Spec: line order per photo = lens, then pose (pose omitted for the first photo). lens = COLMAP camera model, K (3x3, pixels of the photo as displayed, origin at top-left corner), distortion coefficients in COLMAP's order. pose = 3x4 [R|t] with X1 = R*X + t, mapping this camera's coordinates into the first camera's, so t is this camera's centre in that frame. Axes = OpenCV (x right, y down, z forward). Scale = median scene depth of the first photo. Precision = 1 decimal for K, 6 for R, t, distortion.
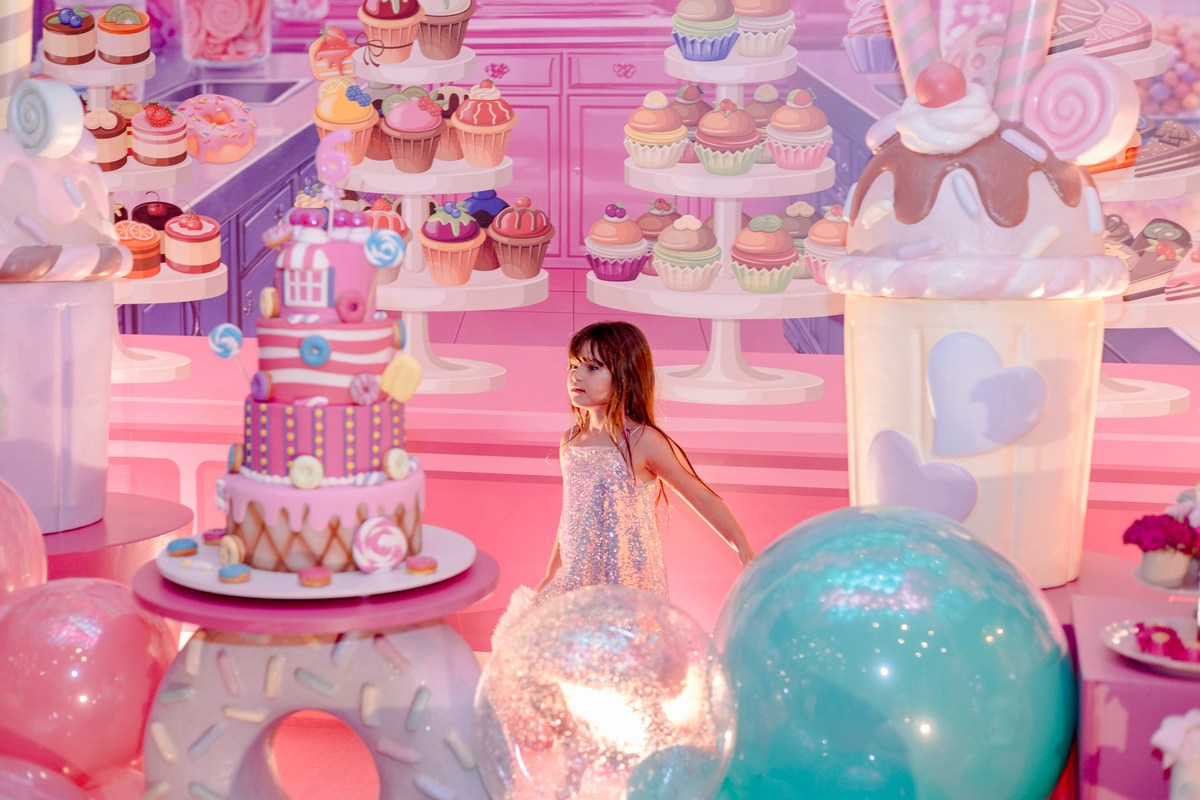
lens RADIAL K [[1752.8, 0, 600.0], [0, 1752.8, 400.0], [0, 0, 1]] dist [-0.023678, -0.005020]
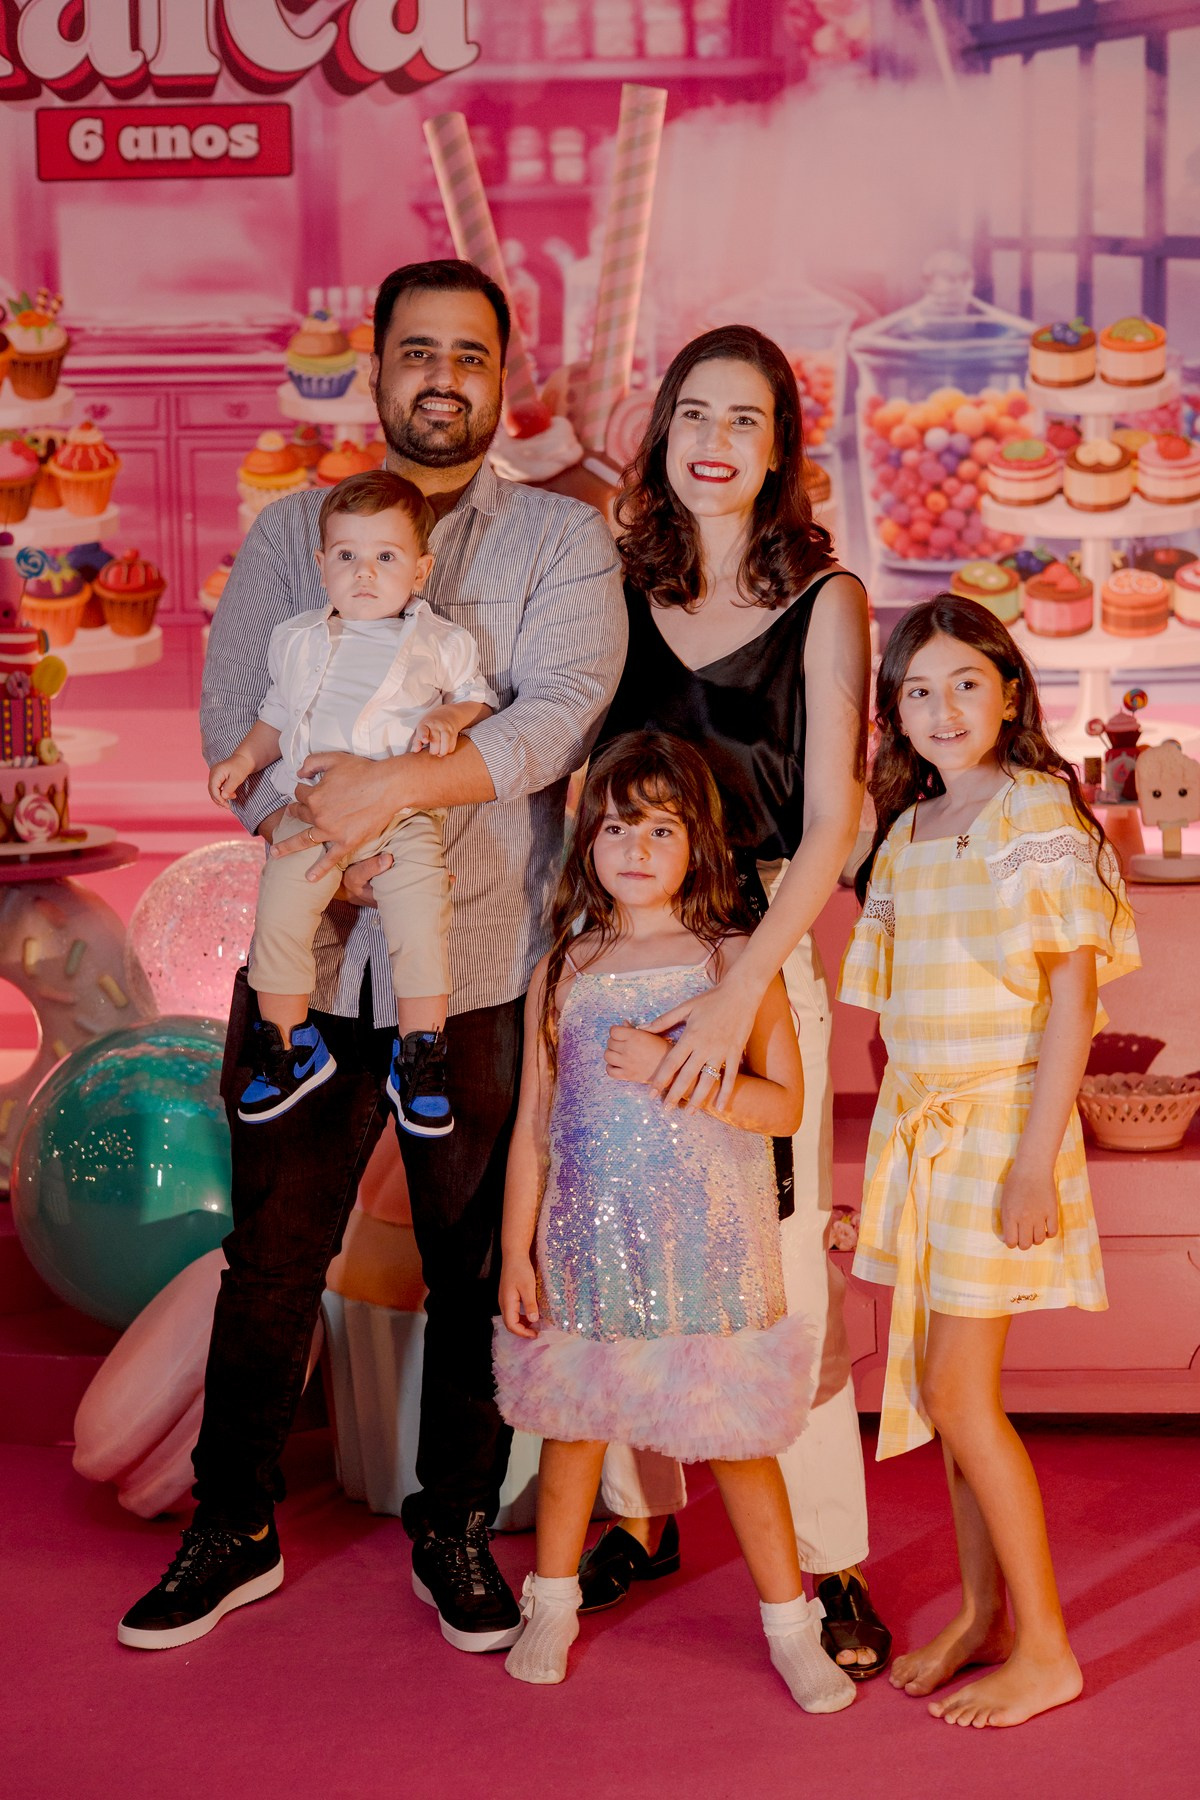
lens RADIAL K [[2629.2, 0, 600.0], [0, 2629.2, 900.0], [0, 0, 1]] dist [-0.023678, -0.005020]
pose [[0.989019, -0.033509, 0.143939, -0.004900], [0.034080, 0.999418, -0.001505, 0.082084], [-0.143804, 0.006394, 0.989585, -0.415104]]
